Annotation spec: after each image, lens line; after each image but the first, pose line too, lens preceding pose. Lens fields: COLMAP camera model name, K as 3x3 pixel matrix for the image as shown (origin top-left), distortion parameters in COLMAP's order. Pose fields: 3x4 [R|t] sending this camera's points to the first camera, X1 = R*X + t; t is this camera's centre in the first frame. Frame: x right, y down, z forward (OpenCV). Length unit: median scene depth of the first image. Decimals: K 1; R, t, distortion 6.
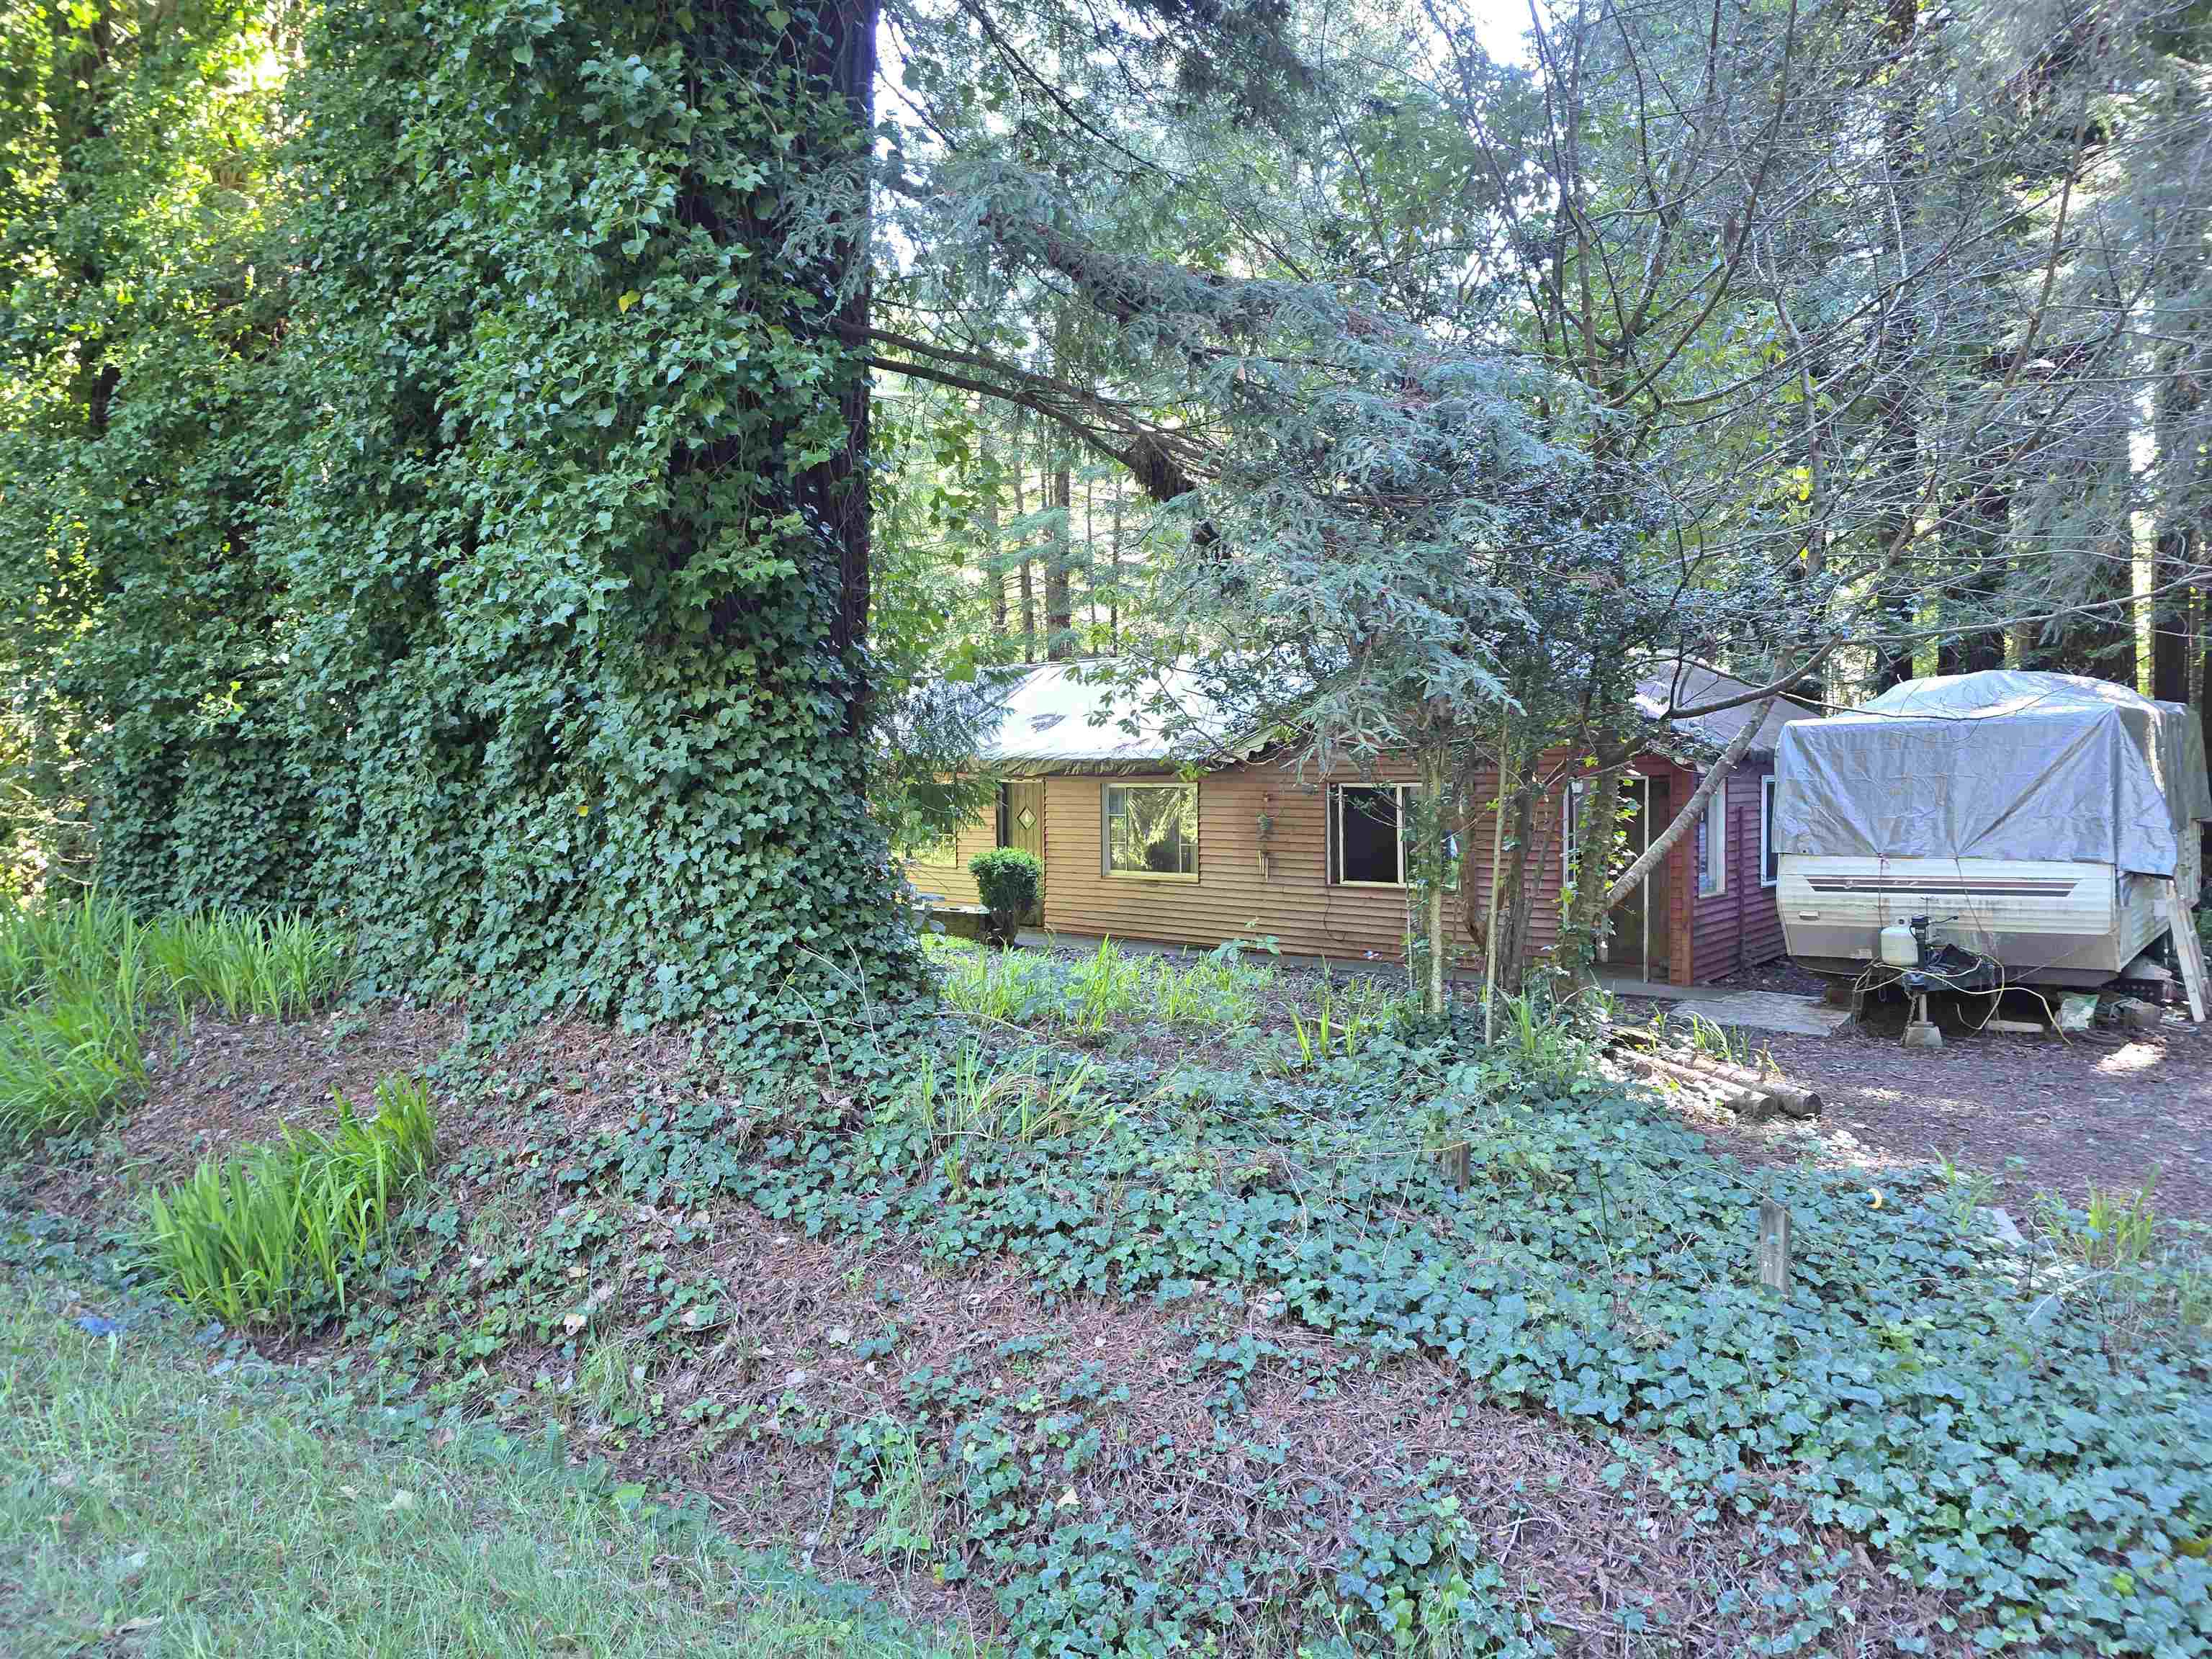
lens RADIAL K [[1470.4, 0, 1068.6], [0, 1470.4, 815.9], [0, 0, 1]] dist [0.089088, -0.050497]
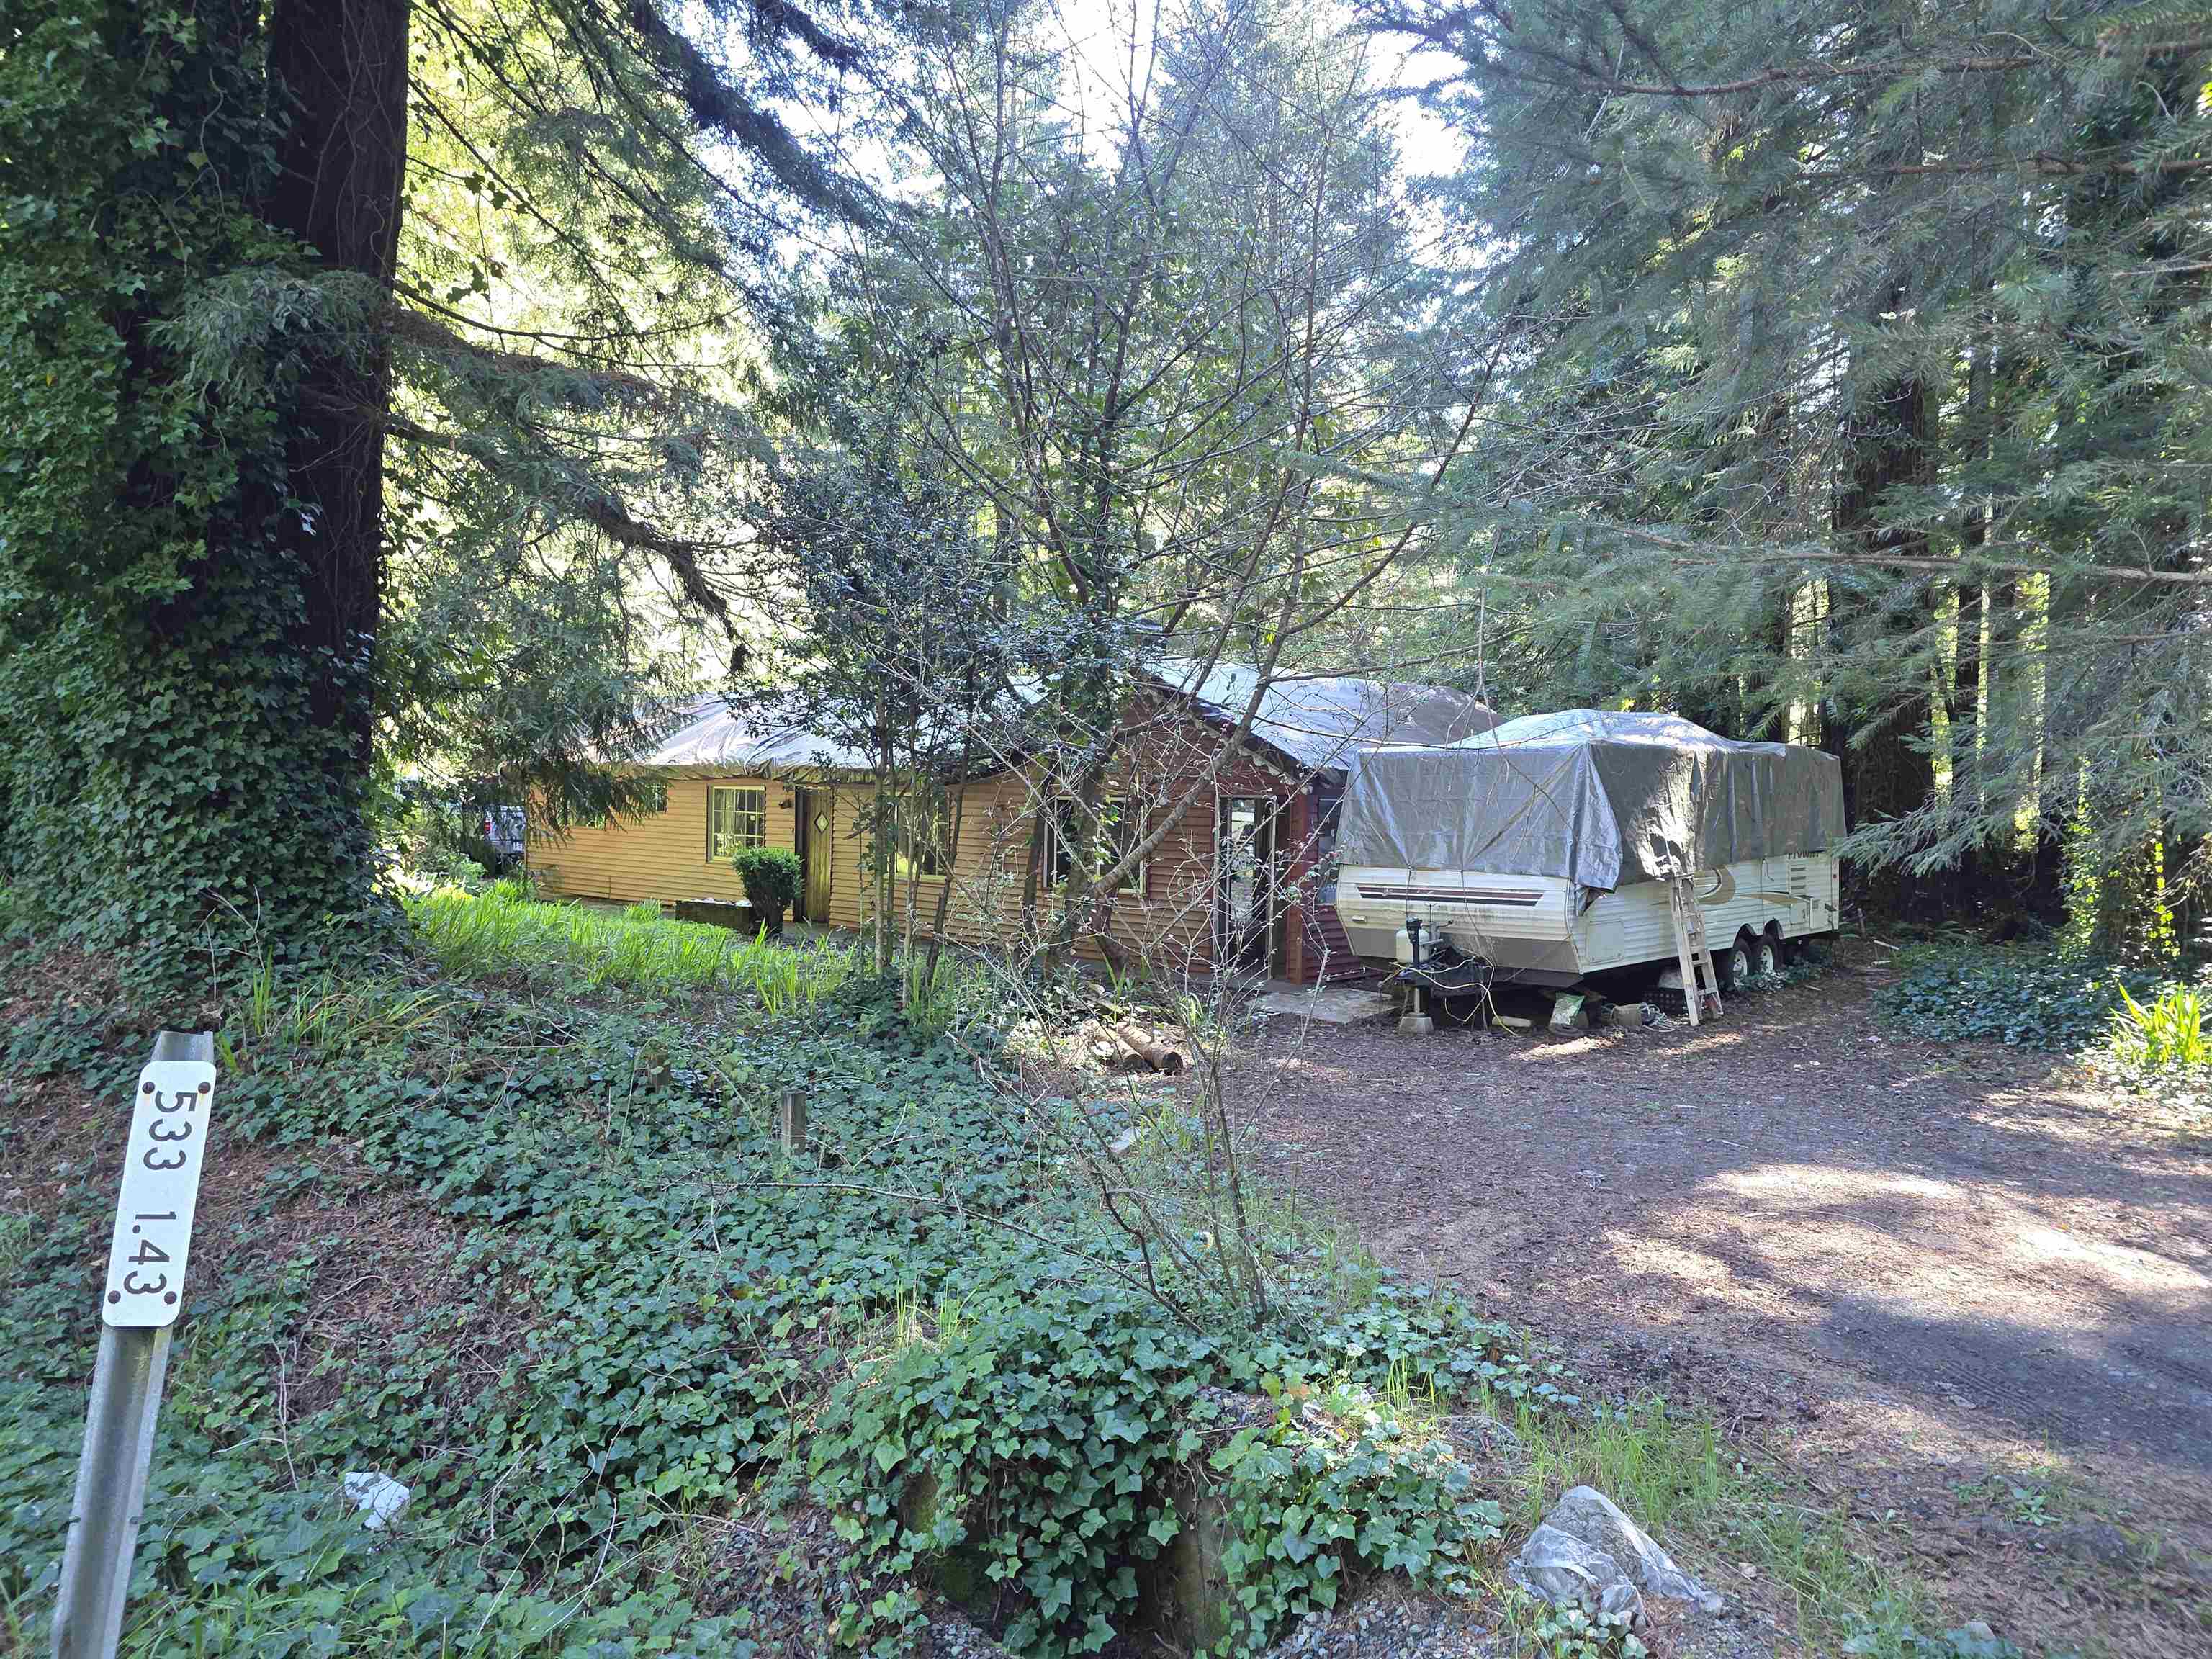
lens RADIAL K [[1470.4, 0, 1063.7], [0, 1470.4, 805.0], [0, 0, 1]] dist [0.089088, -0.050497]
pose [[0.998065, 0.031025, -0.053895, 0.358621], [-0.032259, 0.999233, -0.022183, 0.013320], [0.053165, 0.023879, 0.998300, -0.134580]]
